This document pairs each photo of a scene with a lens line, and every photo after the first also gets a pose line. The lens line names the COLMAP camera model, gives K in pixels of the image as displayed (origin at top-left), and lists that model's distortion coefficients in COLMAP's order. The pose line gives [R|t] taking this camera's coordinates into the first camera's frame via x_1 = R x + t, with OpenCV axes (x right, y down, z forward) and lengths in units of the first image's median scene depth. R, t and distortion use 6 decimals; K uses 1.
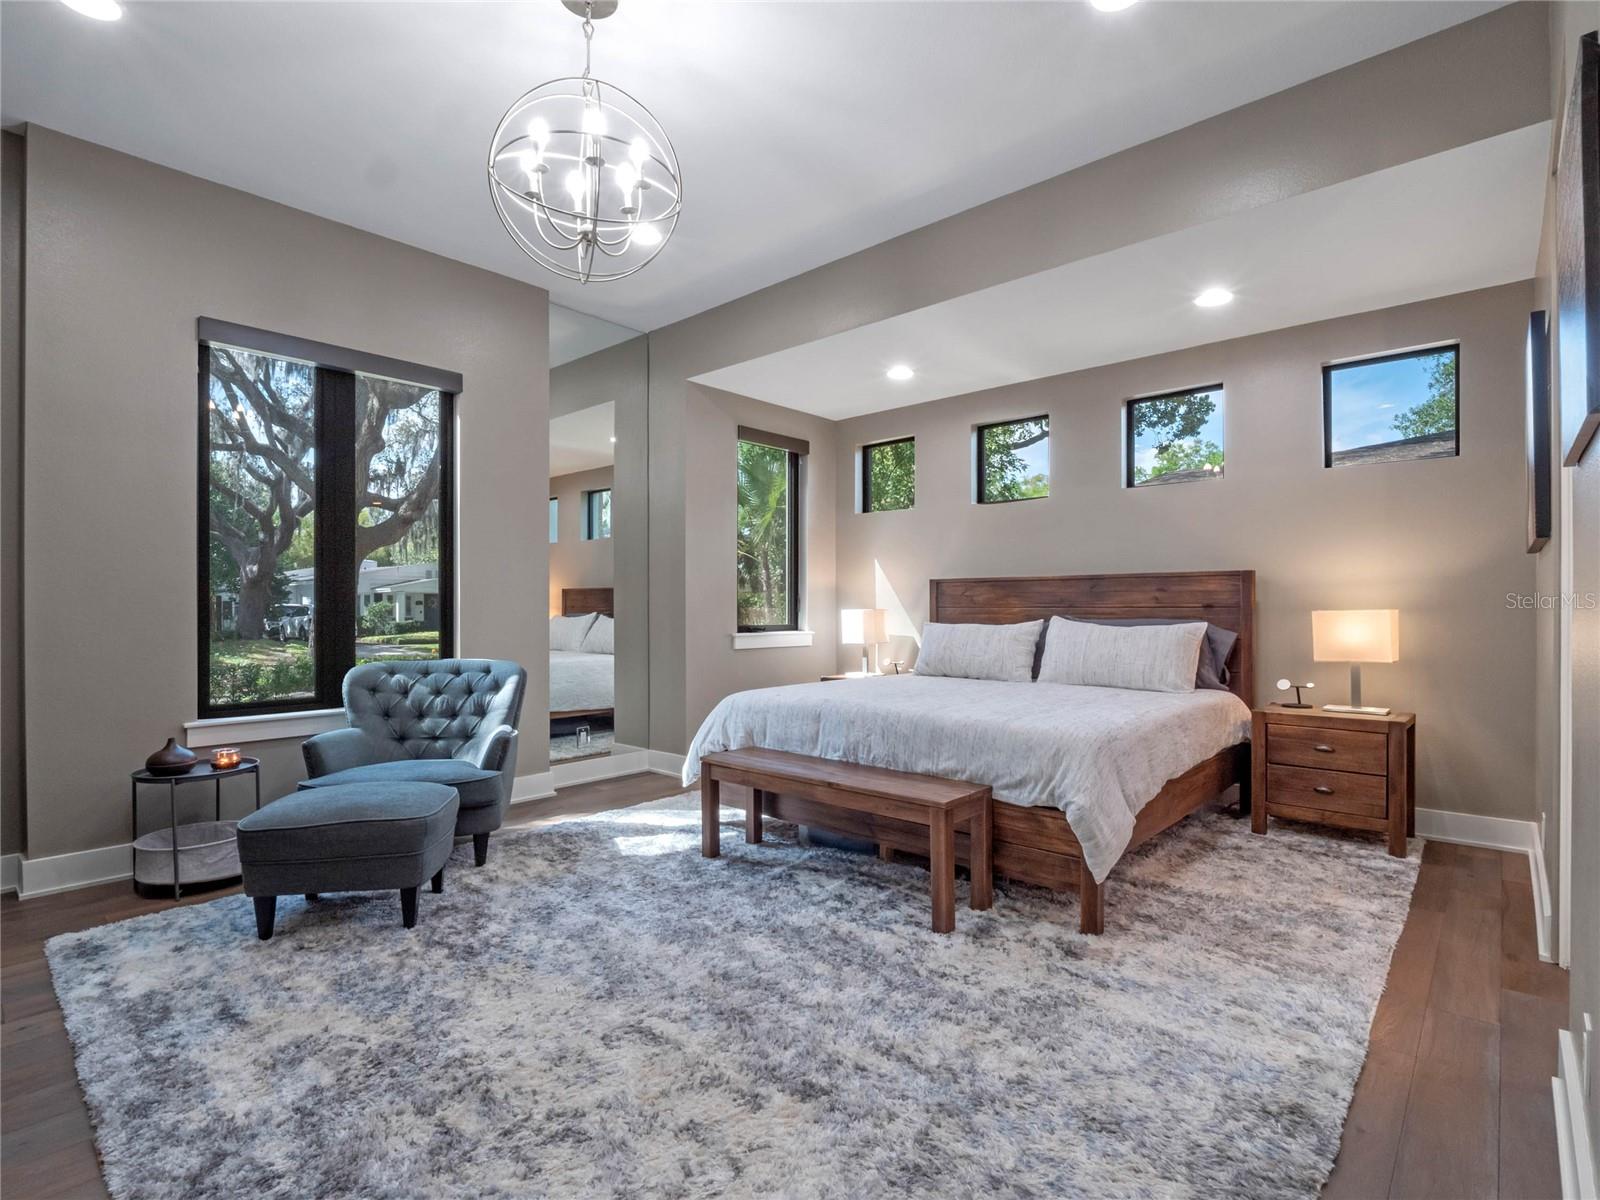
lens RADIAL K [[778.6, 0, 809.2], [0, 778.6, 601.6], [0, 0, 1]] dist [-0.011927, -0.005913]
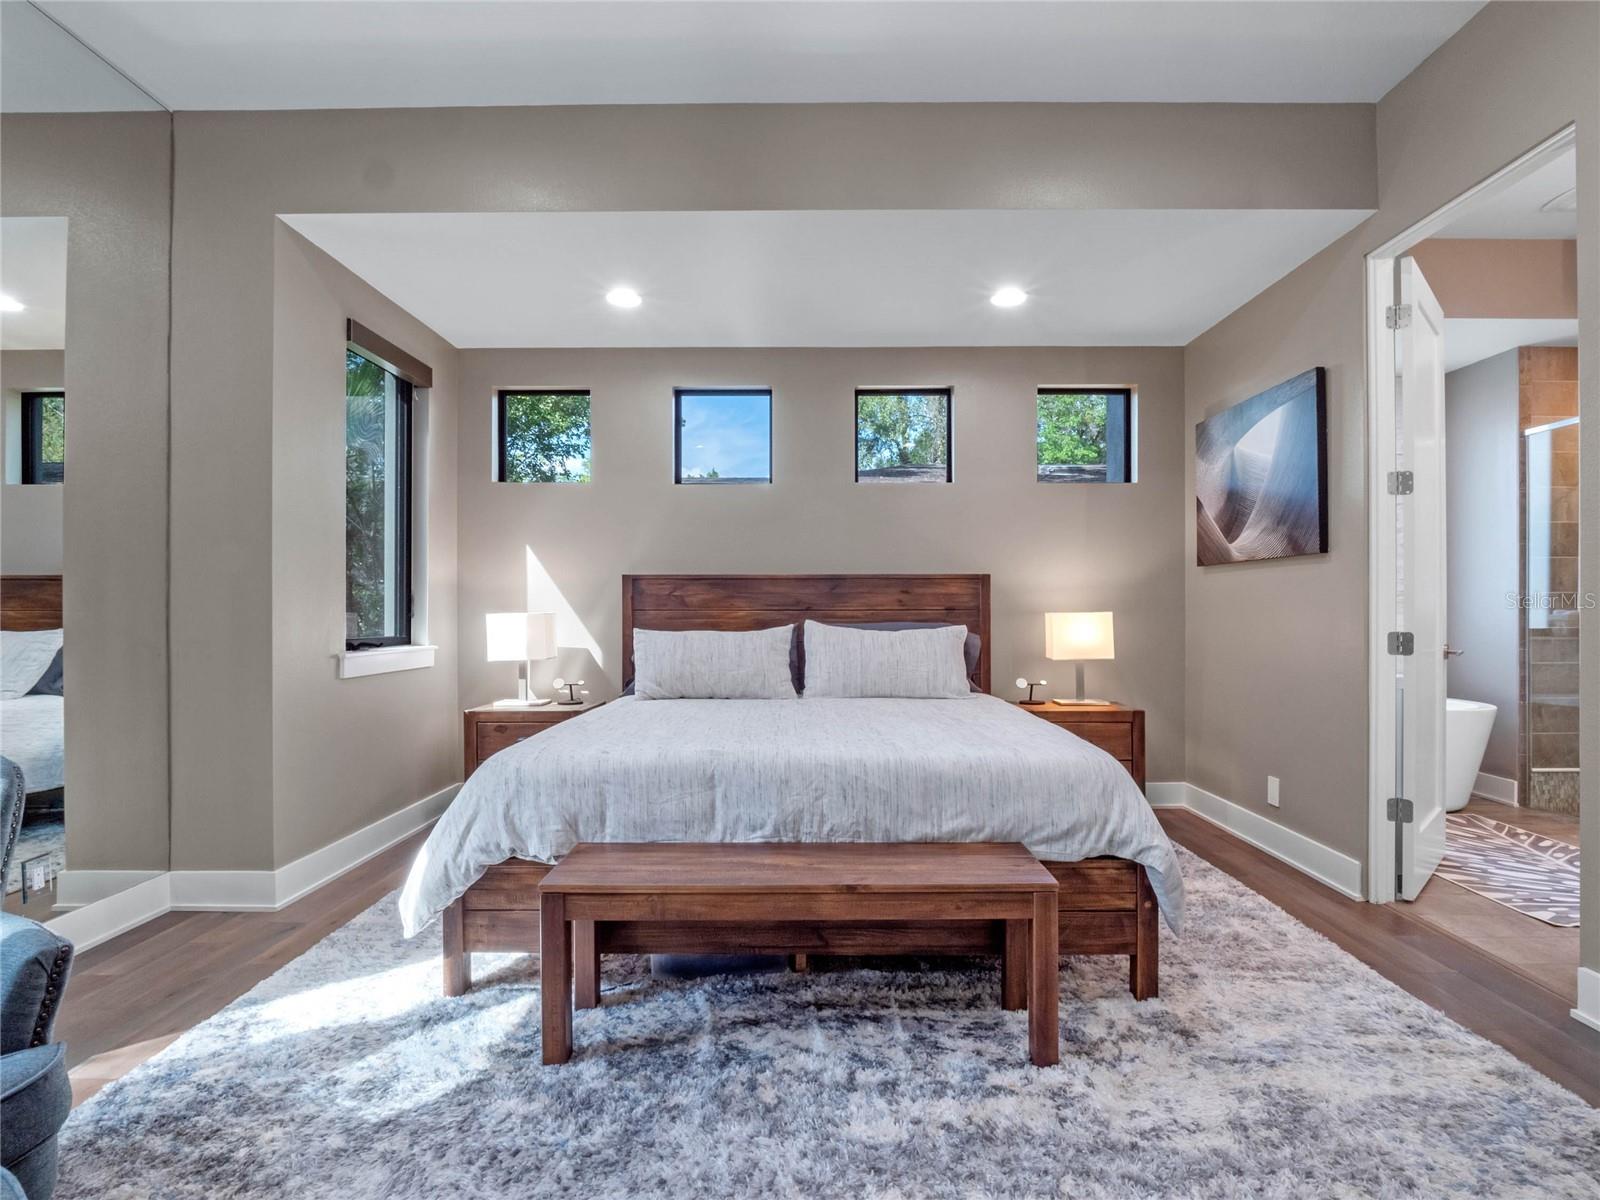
lens RADIAL K [[778.6, 0, 800.2], [0, 778.6, 606.1], [0, 0, 1]] dist [-0.011927, -0.005913]
pose [[0.749753, 0.003670, 0.661707, -0.348946], [-0.004534, 0.999990, -0.000410, 0.004095], [-0.661702, -0.002693, 0.749762, 0.454692]]
